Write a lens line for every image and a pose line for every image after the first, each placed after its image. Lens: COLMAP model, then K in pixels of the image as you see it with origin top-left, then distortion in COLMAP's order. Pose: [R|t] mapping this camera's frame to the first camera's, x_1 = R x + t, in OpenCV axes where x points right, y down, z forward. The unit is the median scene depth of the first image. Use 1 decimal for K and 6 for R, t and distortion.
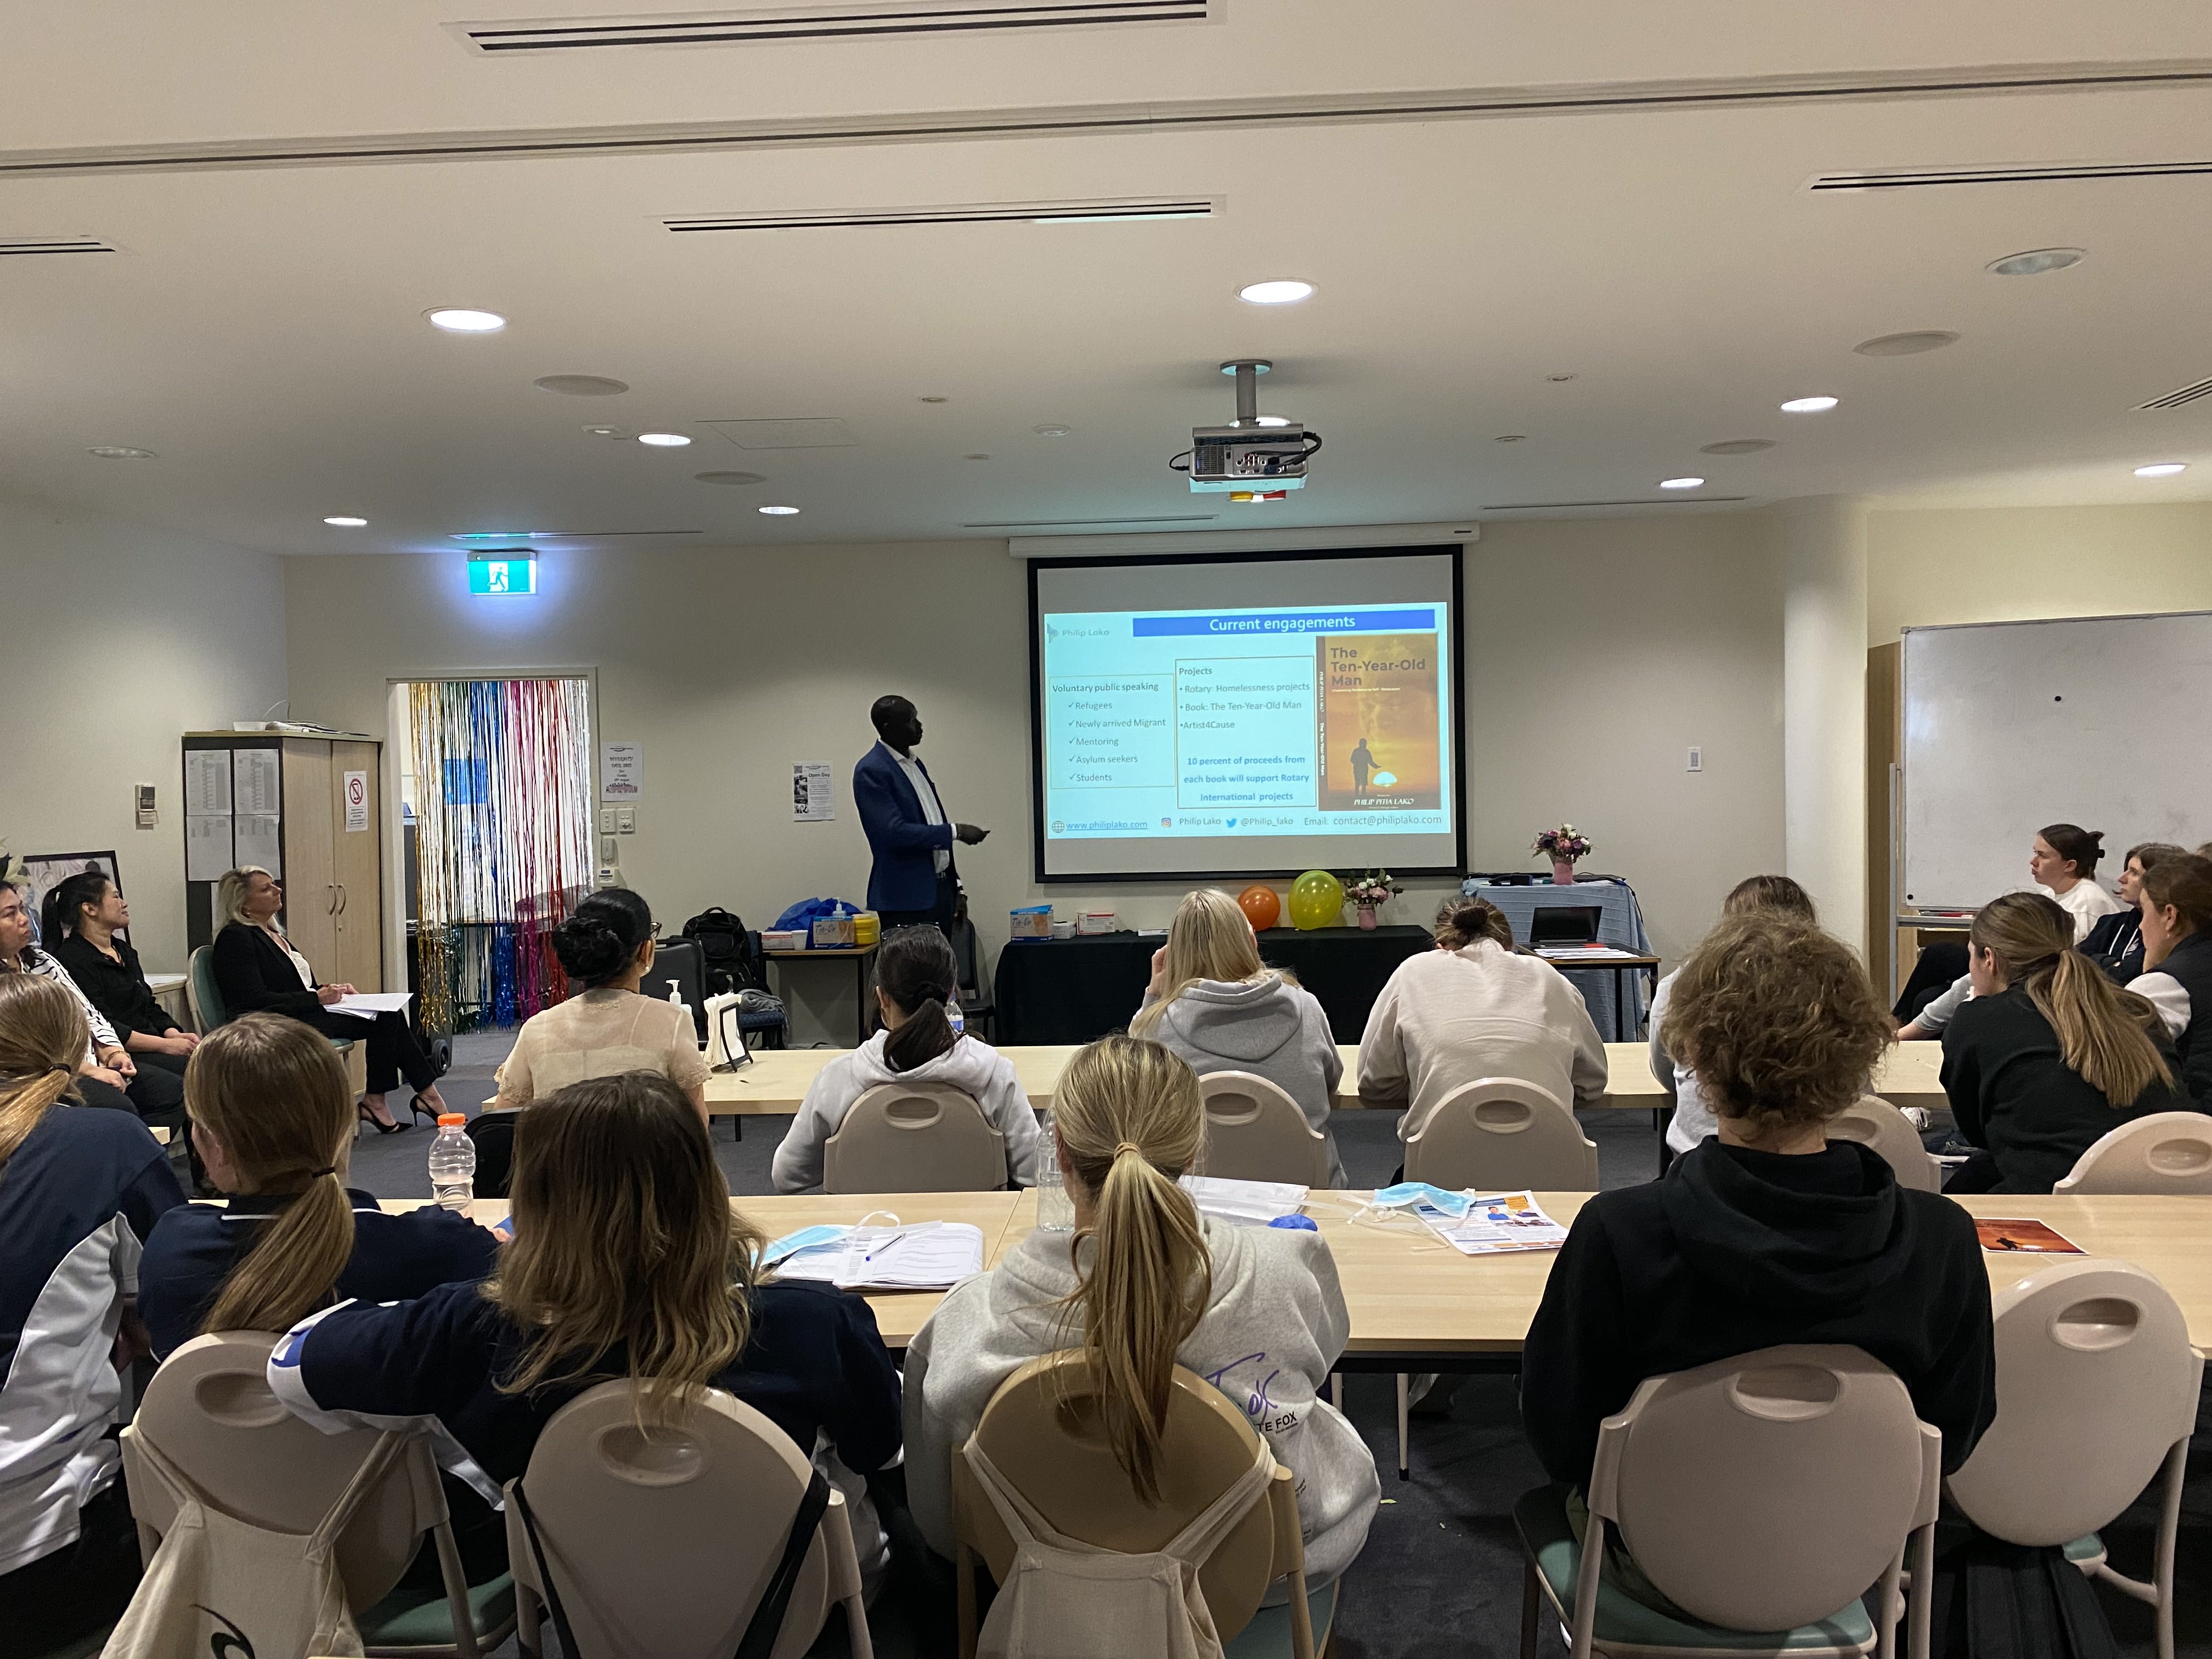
lens RADIAL K [[1698.6, 0, 1106.0], [0, 1698.6, 829.5], [0, 0, 1]] dist [0.091155, -0.066548]
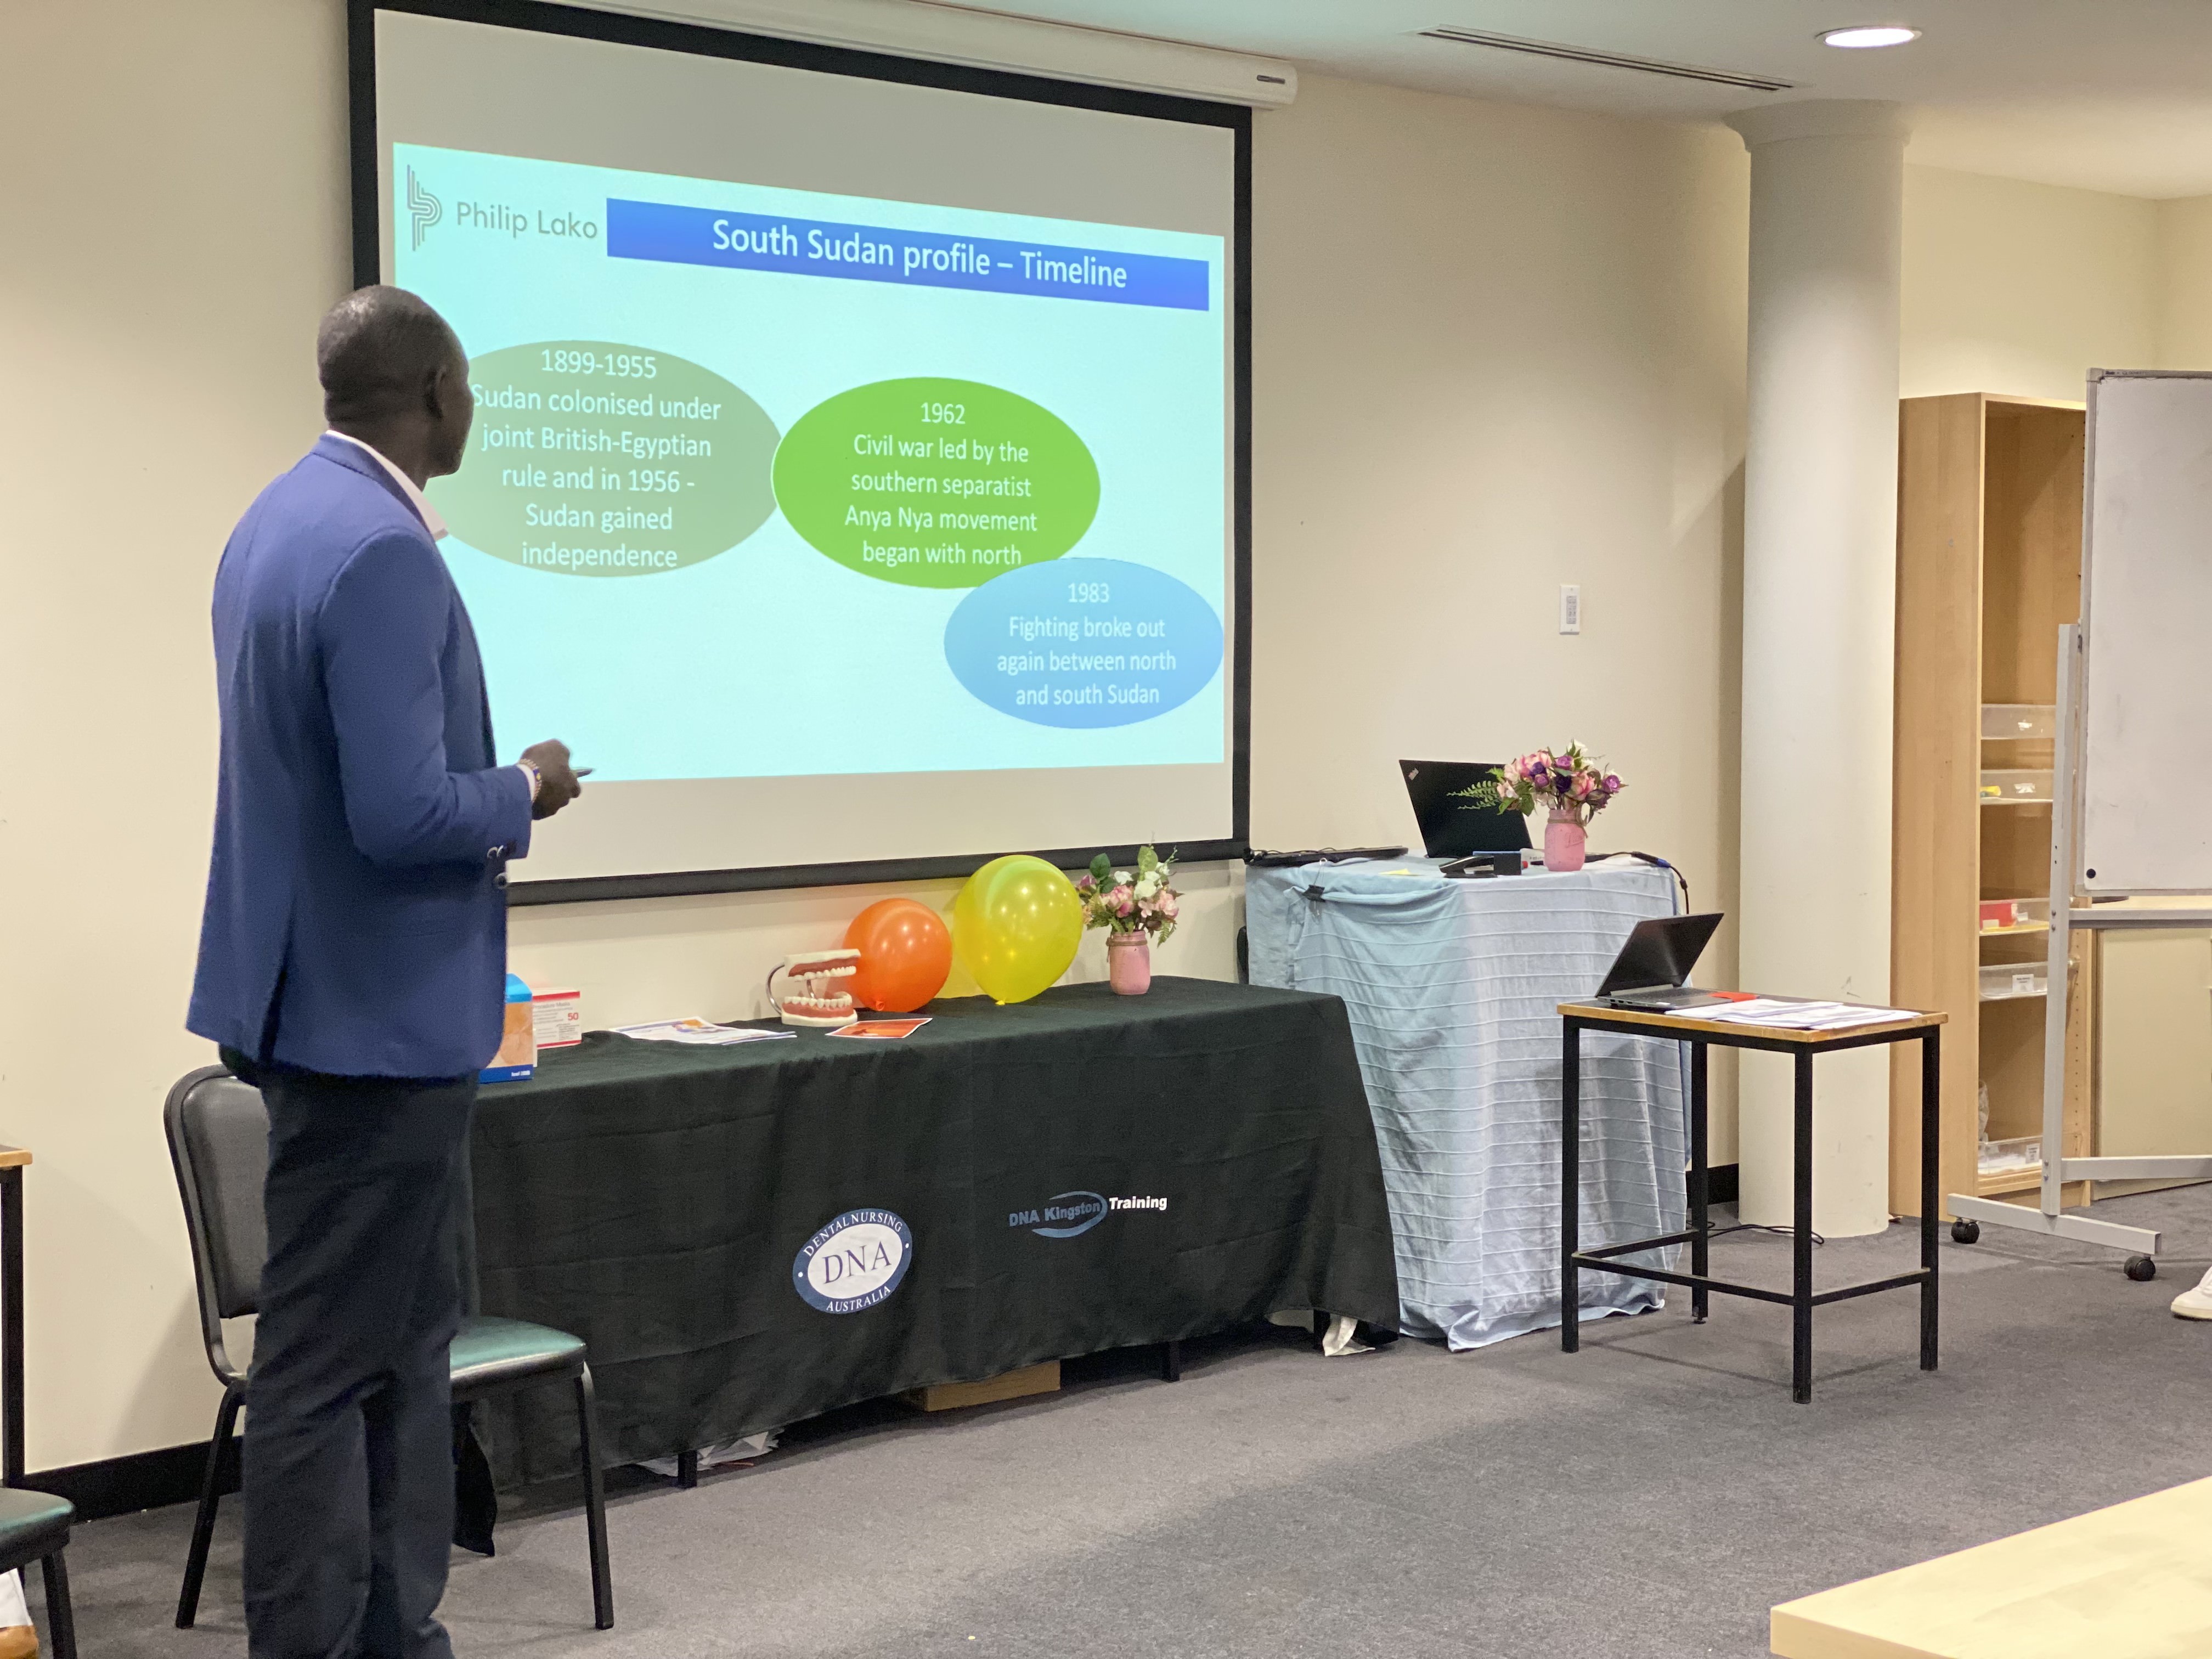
lens RADIAL K [[3337.2, 0, 1136.4], [0, 3337.2, 825.4], [0, 0, 1]] dist [0.030154, 0.577073]
pose [[0.713476, -0.022204, 0.700328, -0.728732], [0.001864, 0.999554, 0.029793, -0.012014], [-0.700677, -0.019951, 0.713199, 0.688576]]
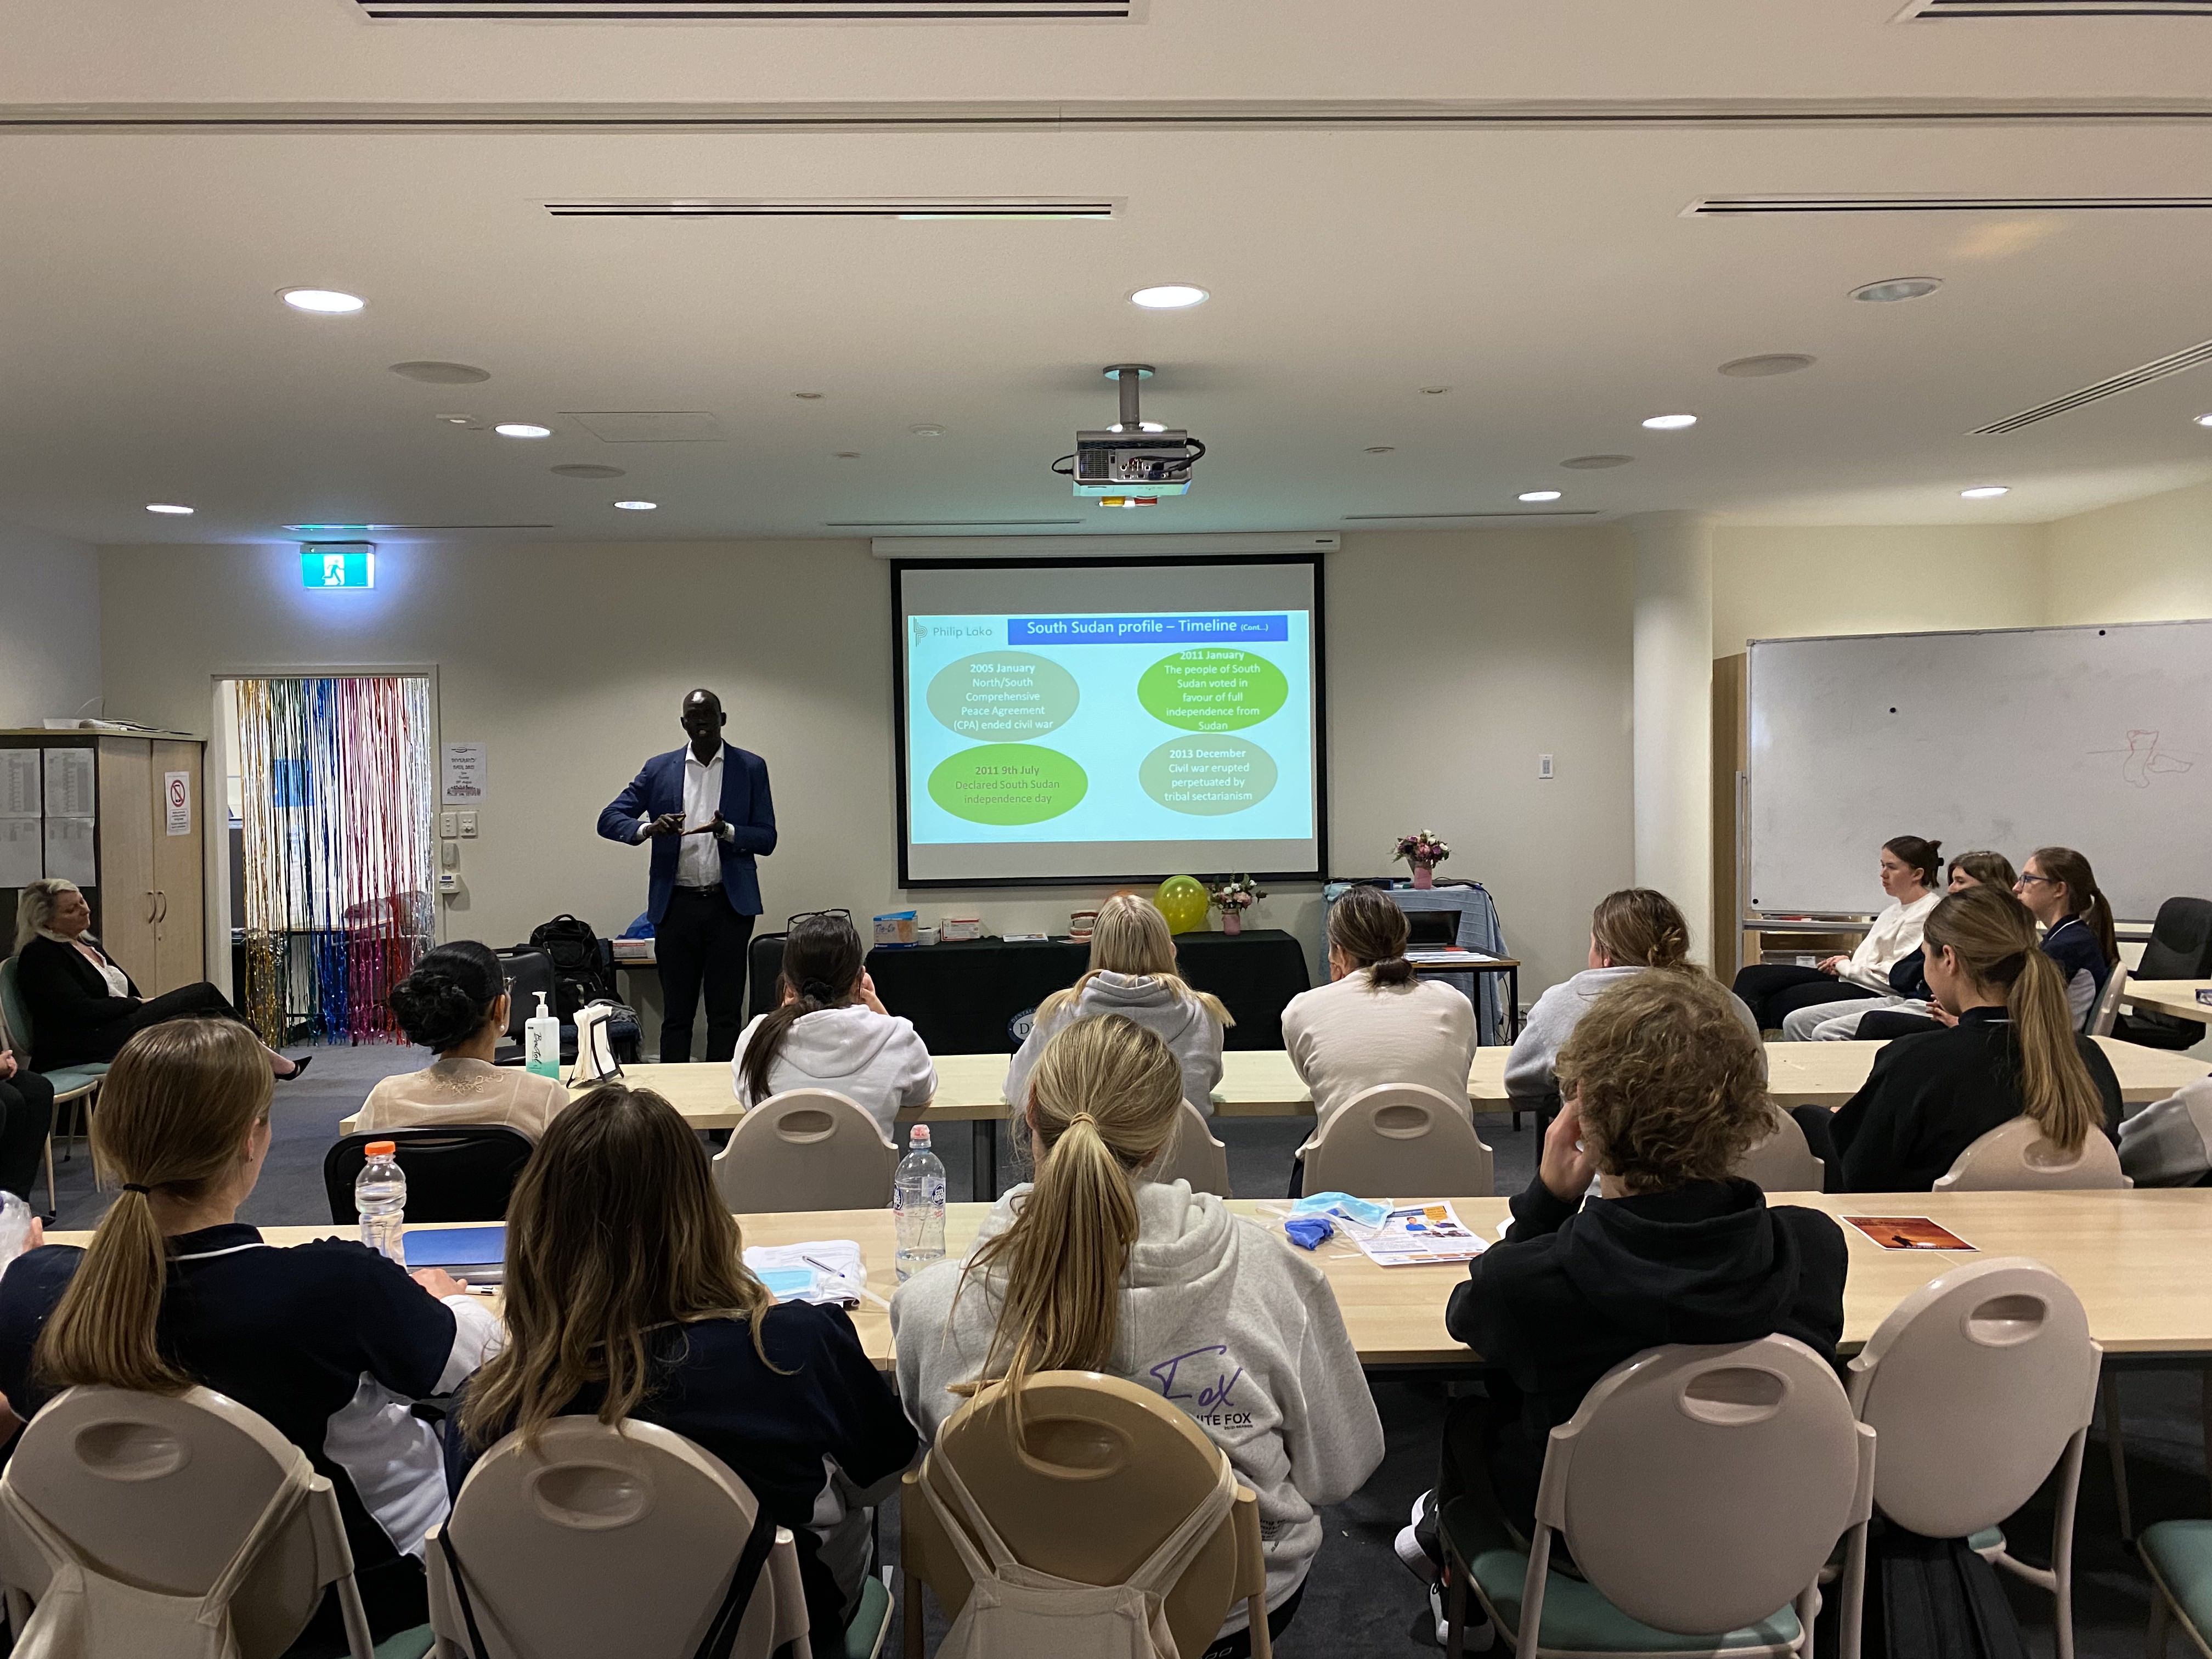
lens RADIAL K [[1704.7, 0, 1106.0], [0, 1704.7, 829.5], [0, 0, 1]] dist [0.105732, -0.080710]
pose [[0.996098, 0.001608, 0.088236, -0.016080], [-0.001401, 0.999996, -0.002407, -0.000977], [-0.088240, 0.002274, 0.996097, 0.004576]]
